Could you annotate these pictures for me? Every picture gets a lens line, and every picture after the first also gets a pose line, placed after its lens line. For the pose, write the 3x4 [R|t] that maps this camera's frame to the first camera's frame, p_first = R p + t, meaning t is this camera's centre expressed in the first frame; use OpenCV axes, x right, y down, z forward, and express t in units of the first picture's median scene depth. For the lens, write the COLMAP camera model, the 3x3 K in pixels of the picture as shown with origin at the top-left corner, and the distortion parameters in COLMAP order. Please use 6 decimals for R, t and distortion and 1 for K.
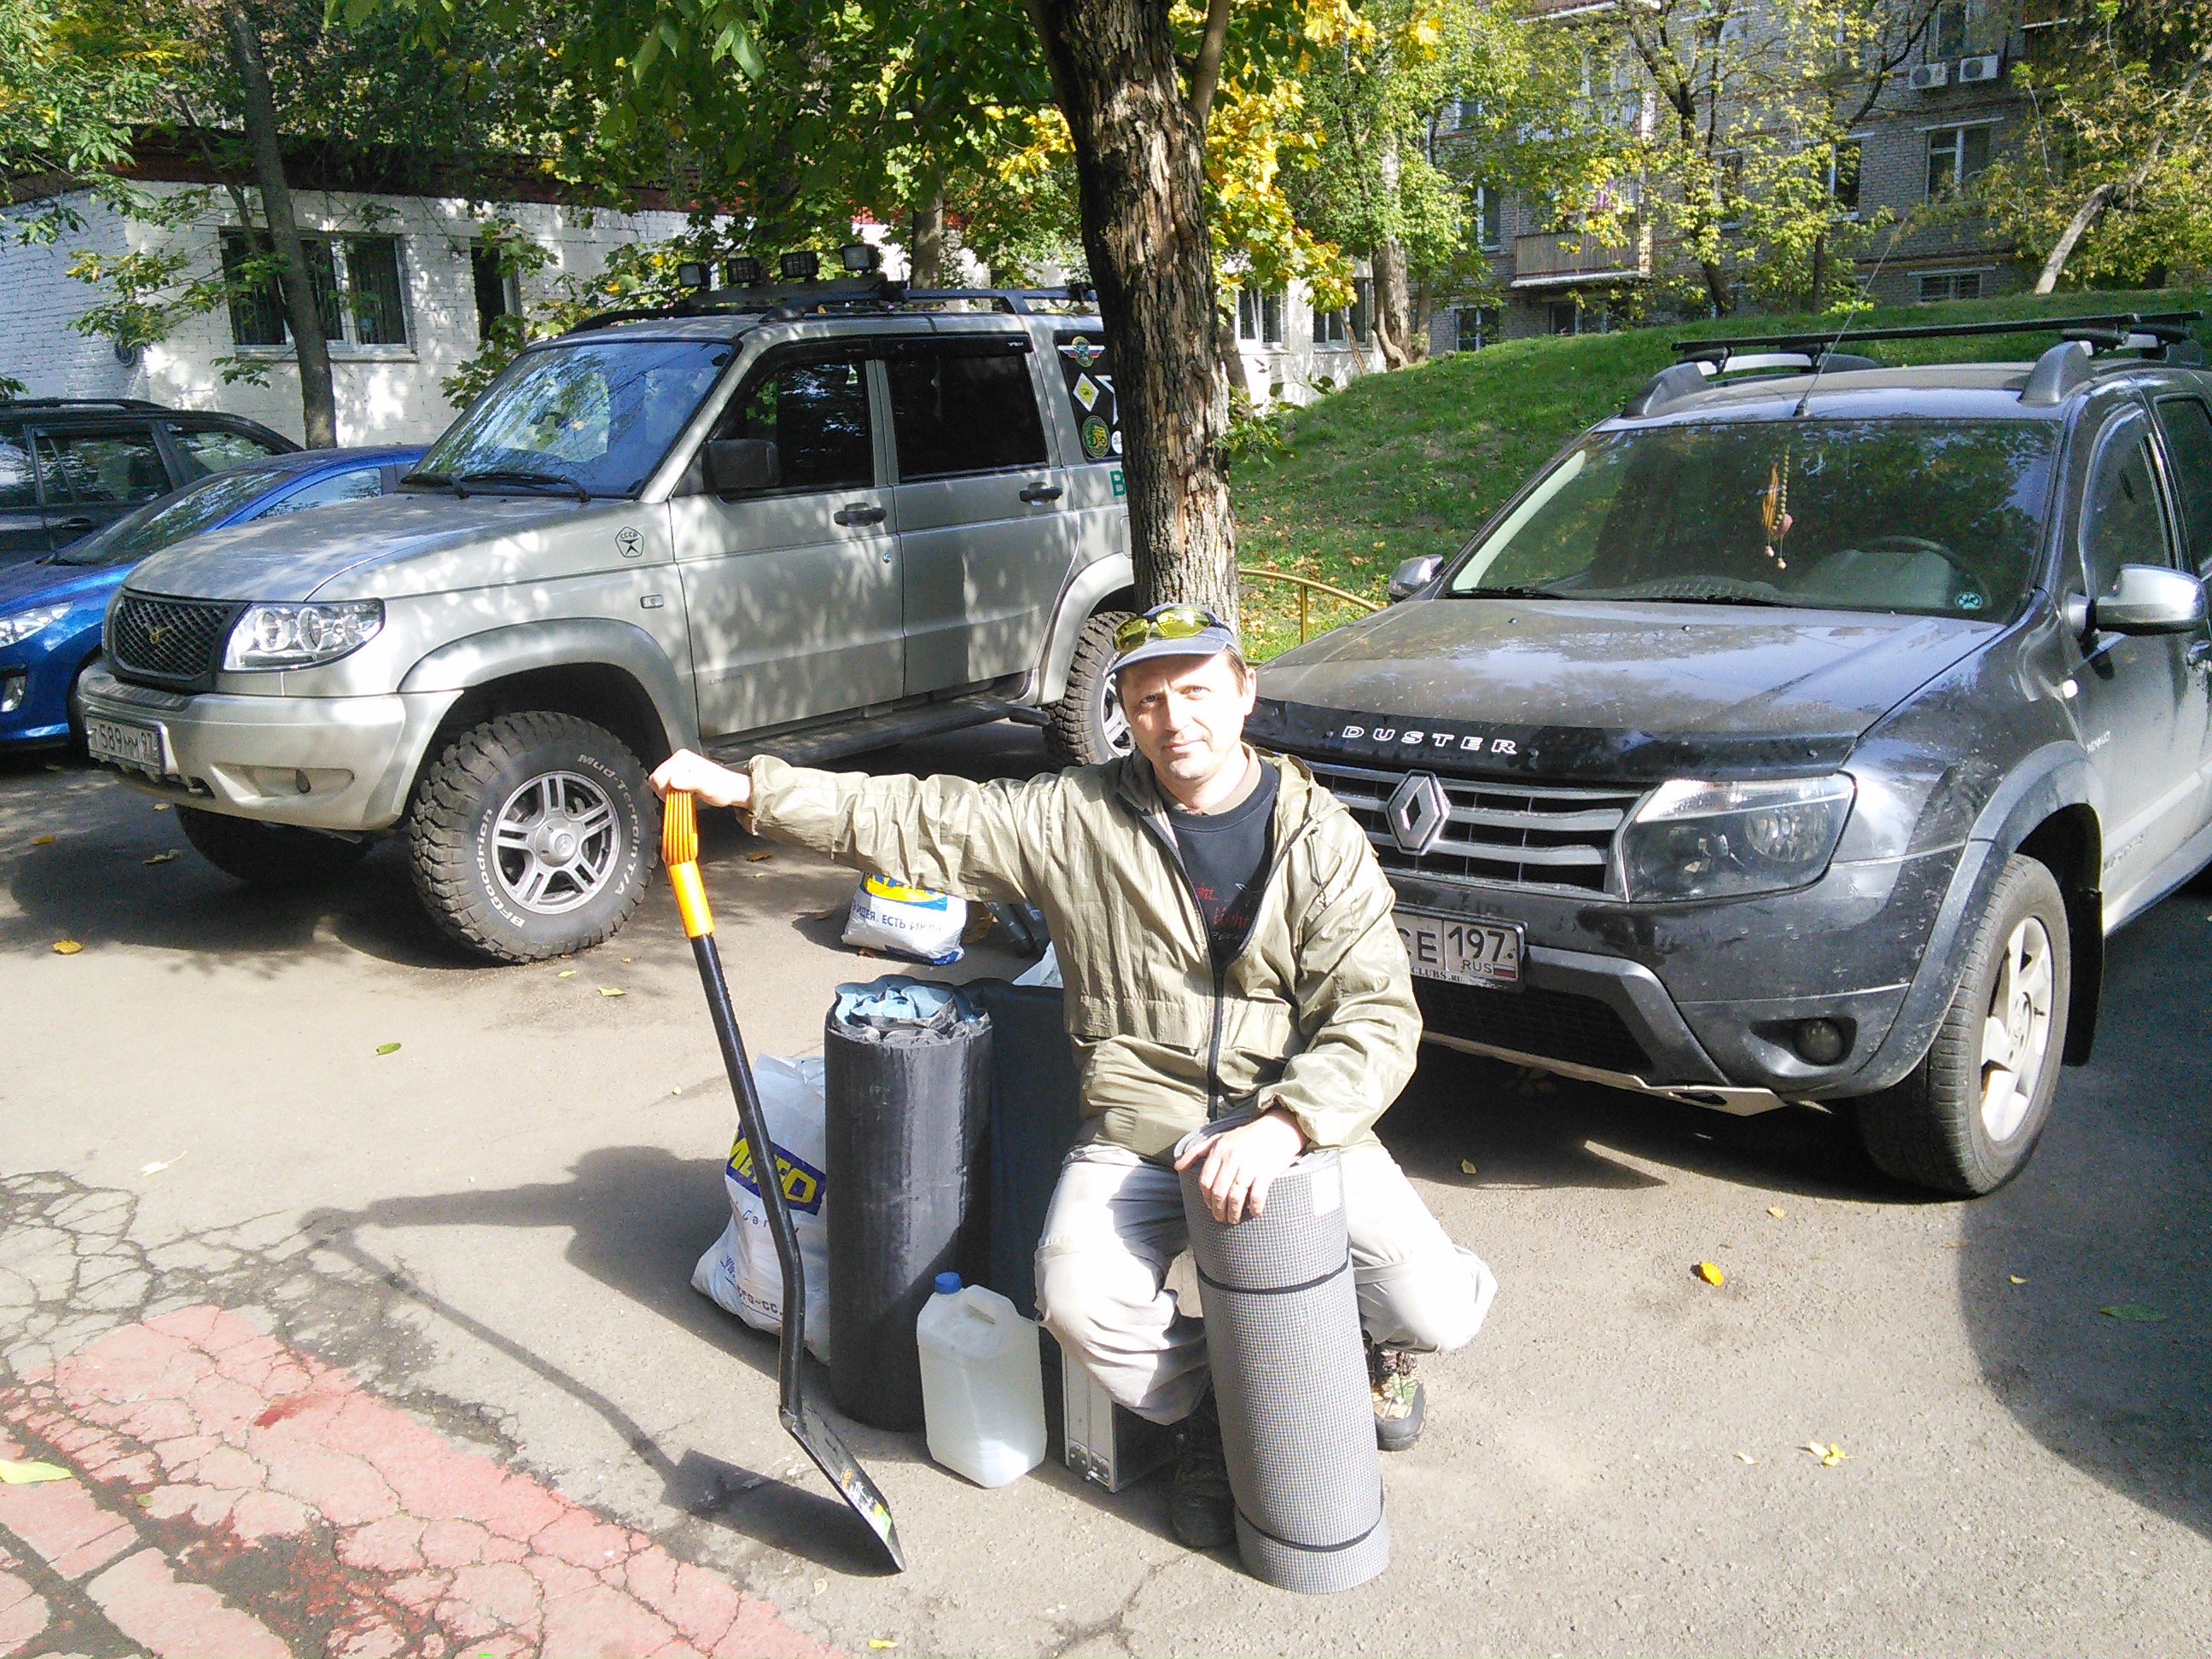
lens RADIAL K [[2140.7, 0, 1106.0], [0, 2140.7, 829.5], [0, 0, 1]] dist [0.070453, -0.218893]
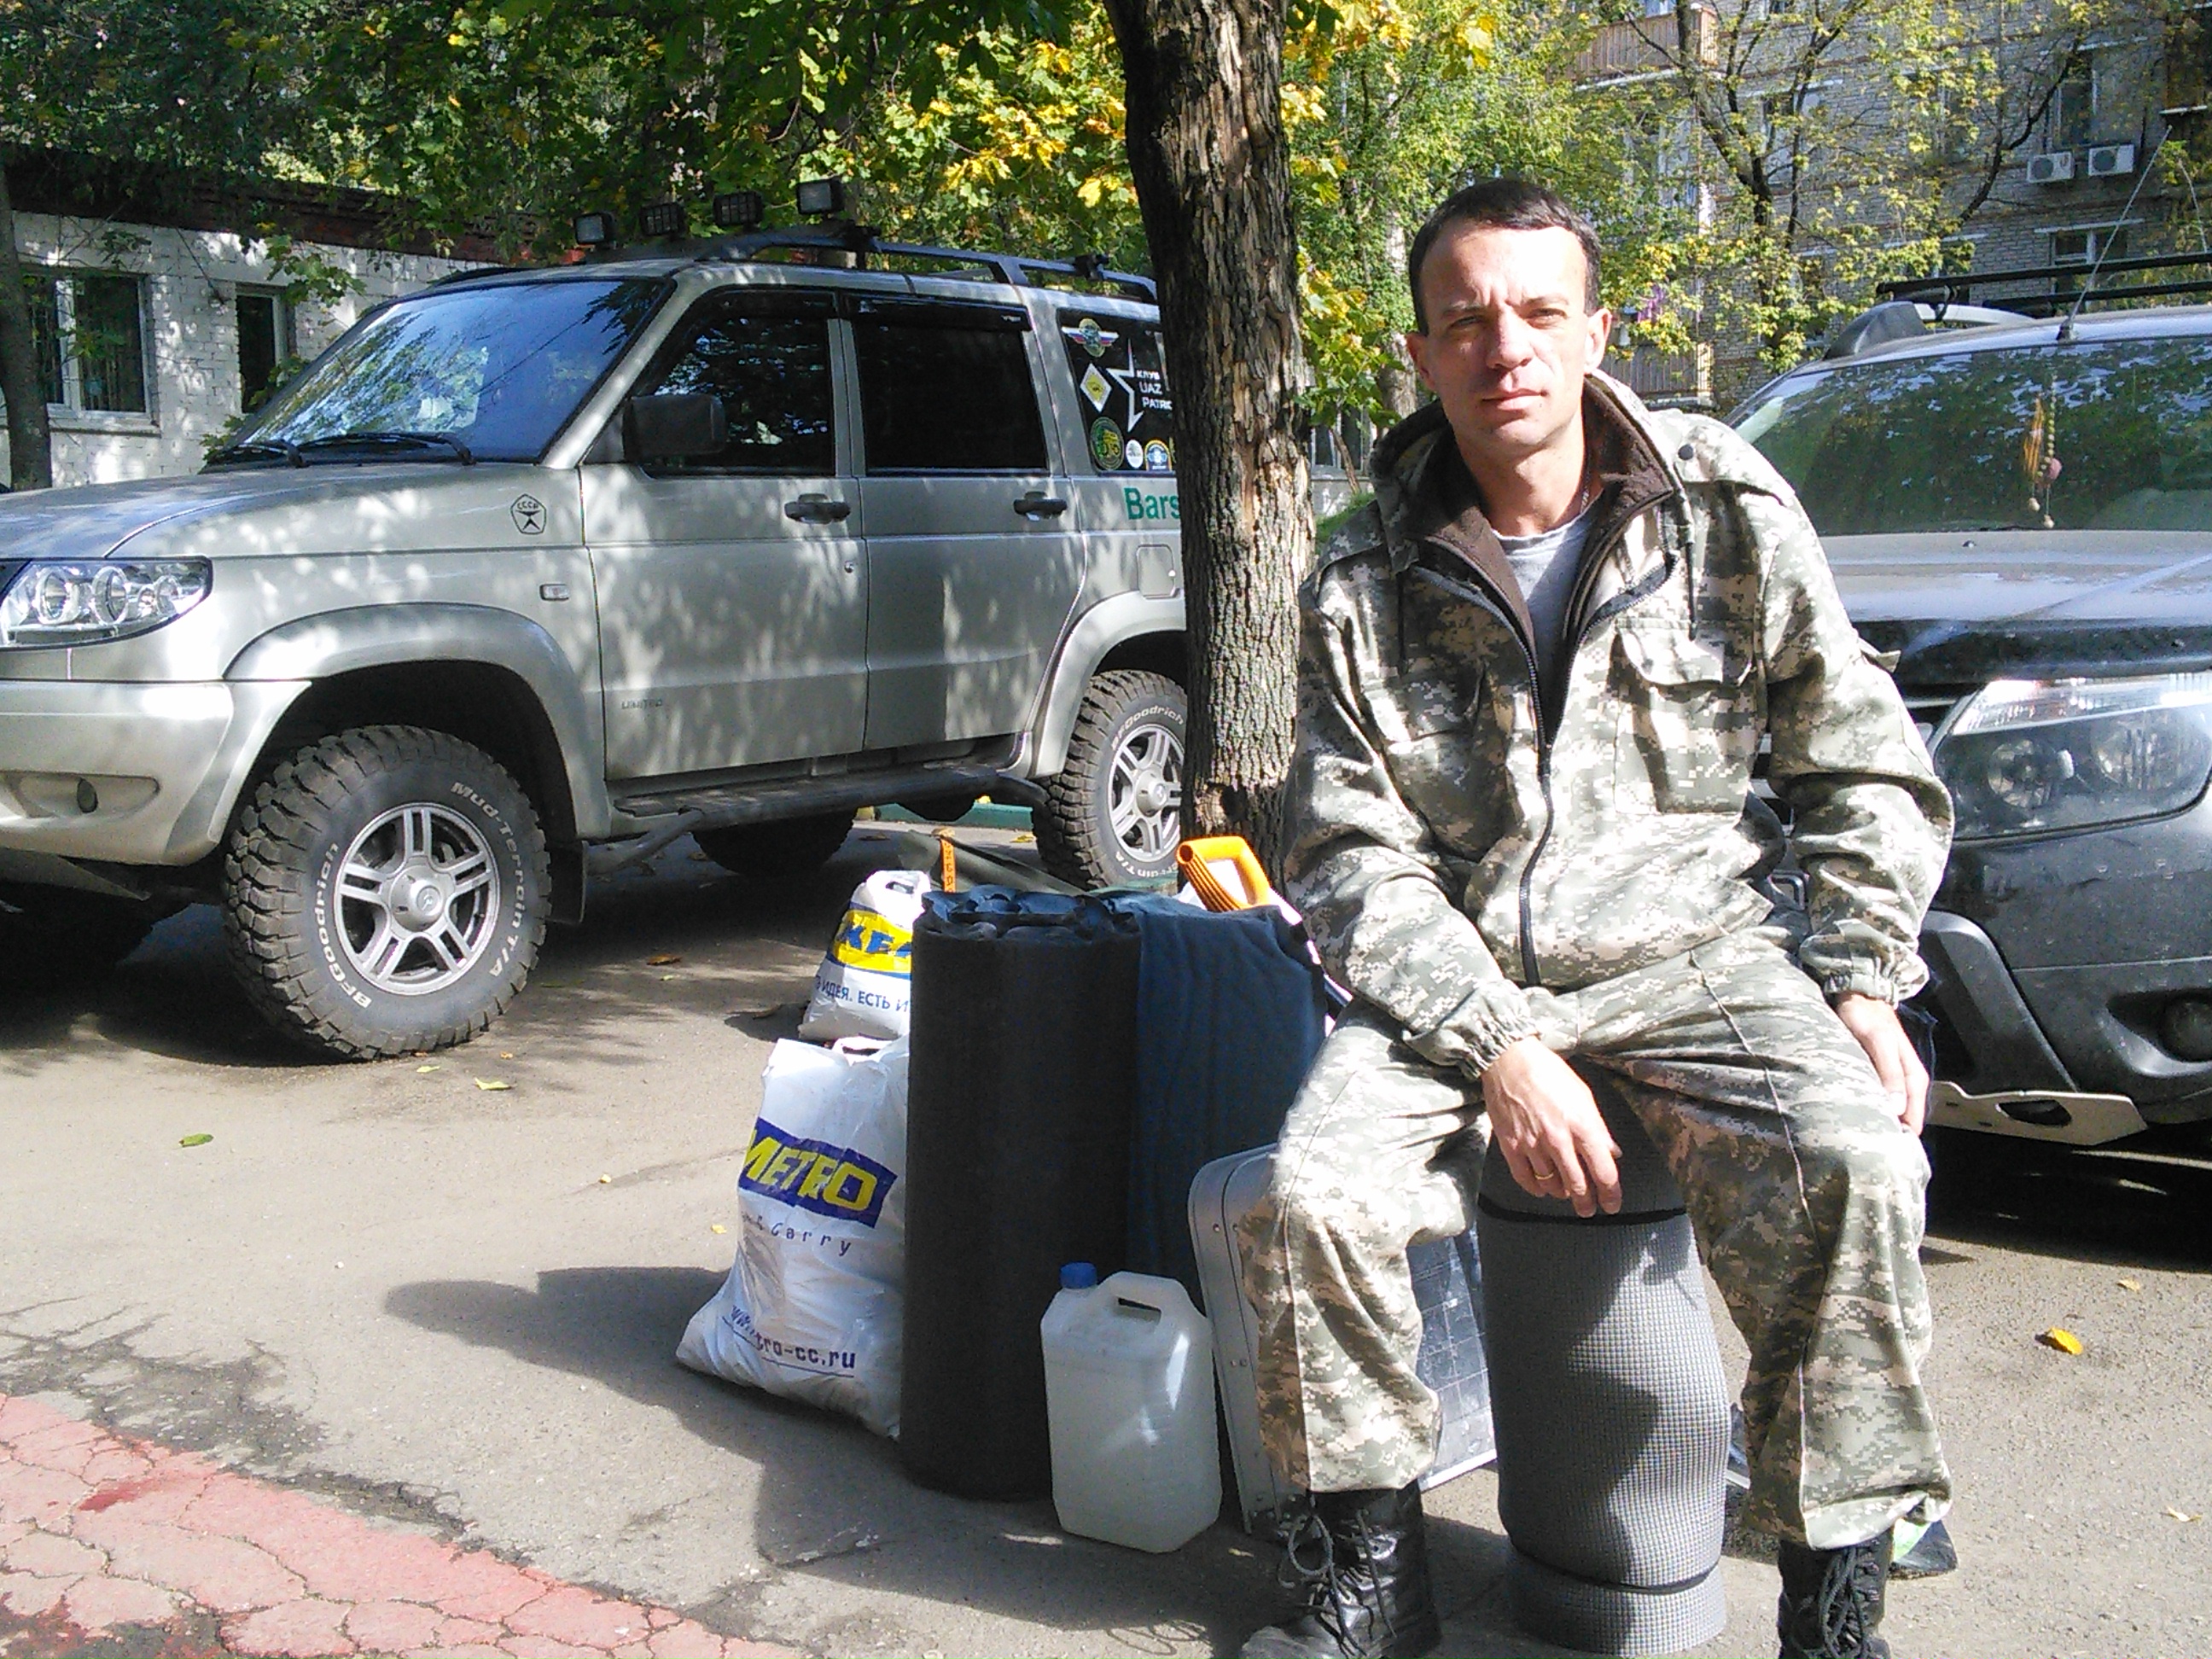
lens RADIAL K [[2776.9, 0, 1065.0], [0, 2776.9, 830.3], [0, 0, 1]] dist [0.118210, -0.436813]
pose [[0.998718, 0.018080, 0.047274, -0.076946], [-0.011130, 0.989611, -0.143340, 0.118784], [-0.049374, 0.142630, 0.988544, 0.025531]]
